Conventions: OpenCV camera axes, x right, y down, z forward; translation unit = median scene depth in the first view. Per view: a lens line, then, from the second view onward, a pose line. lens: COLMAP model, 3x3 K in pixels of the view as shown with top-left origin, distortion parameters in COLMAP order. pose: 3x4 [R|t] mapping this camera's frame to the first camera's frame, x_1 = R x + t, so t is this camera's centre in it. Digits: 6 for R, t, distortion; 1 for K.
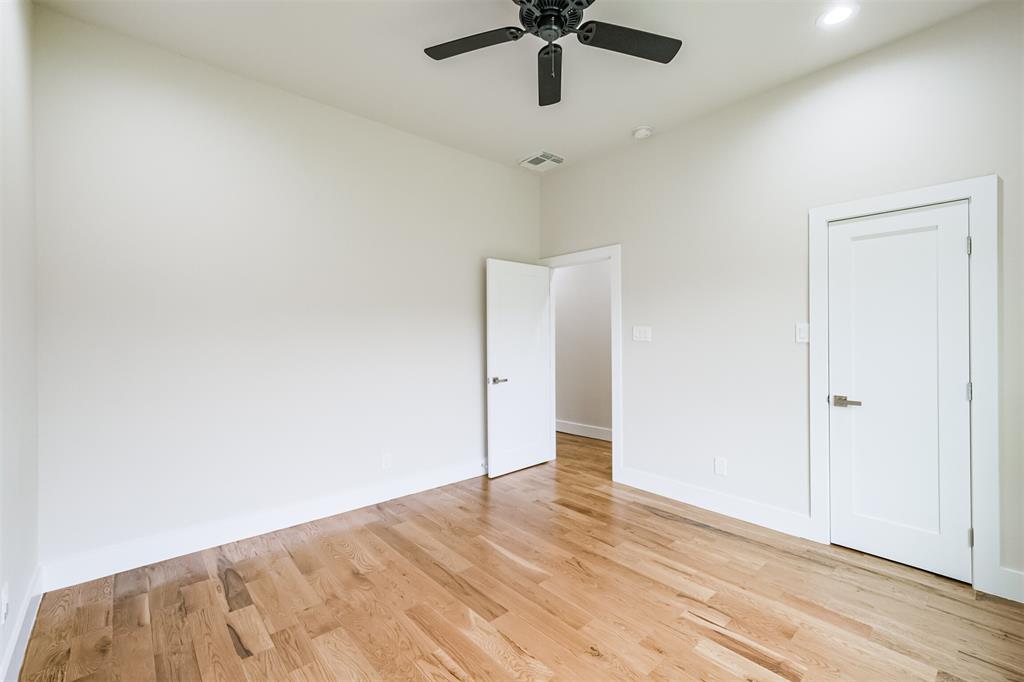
lens RADIAL K [[445.1, 0, 513.3], [0, 445.1, 344.2], [0, 0, 1]] dist [0.006986, 0.000246]
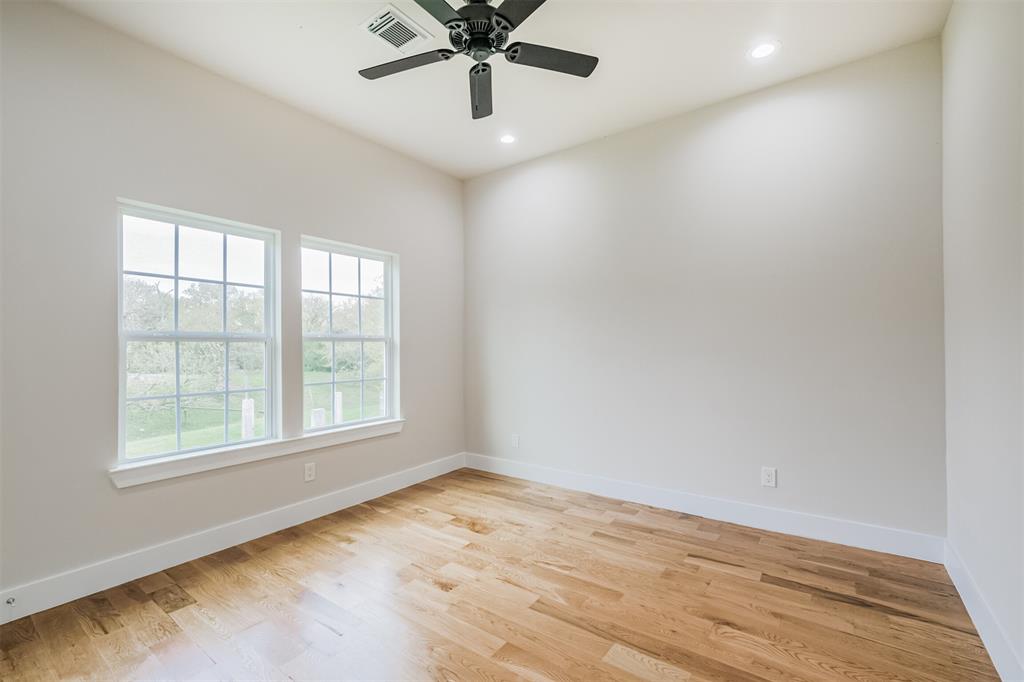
lens RADIAL K [[445.1, 0, 513.3], [0, 445.1, 344.2], [0, 0, 1]] dist [0.006986, 0.000246]
pose [[-0.977570, 0.011409, -0.210302, 0.235564], [0.011229, 0.999935, 0.002048, -0.001288], [0.210312, -0.000359, -0.977634, 2.043588]]
